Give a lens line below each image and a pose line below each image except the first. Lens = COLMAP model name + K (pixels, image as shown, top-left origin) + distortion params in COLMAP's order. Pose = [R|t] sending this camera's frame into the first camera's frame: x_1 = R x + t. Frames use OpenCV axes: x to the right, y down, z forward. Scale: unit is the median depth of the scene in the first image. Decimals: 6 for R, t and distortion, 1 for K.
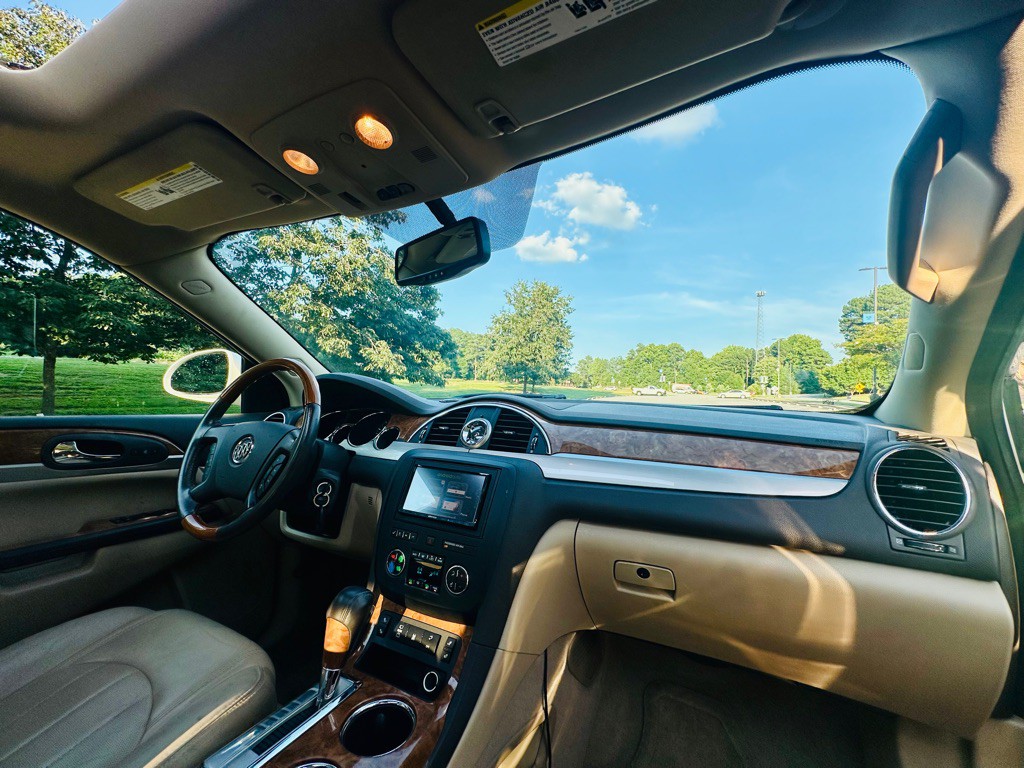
lens RADIAL K [[711.4, 0, 514.6], [0, 711.4, 383.4], [0, 0, 1]] dist [0.037683, -0.046199]
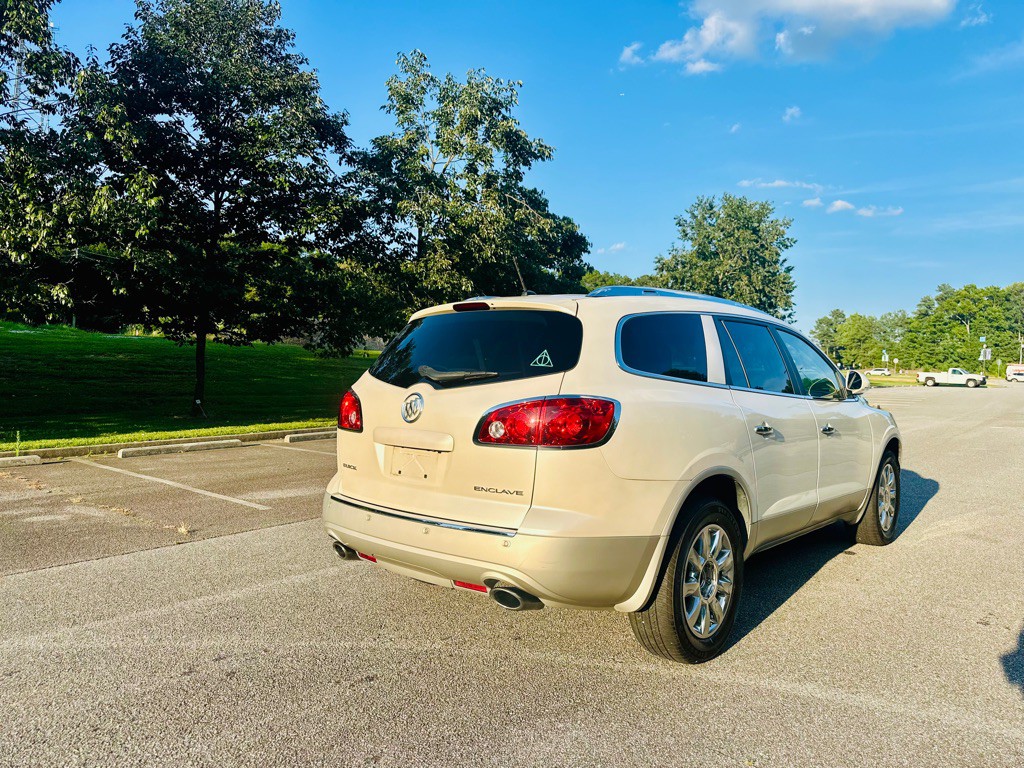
lens RADIAL K [[711.4, 0, 514.6], [0, 711.4, 383.4], [0, 0, 1]] dist [0.037683, -0.046199]
pose [[0.969672, 0.004413, -0.244370, 0.002157], [0.000307, 0.999814, 0.019273, 0.004321], [0.244410, -0.018763, 0.969491, 0.373436]]
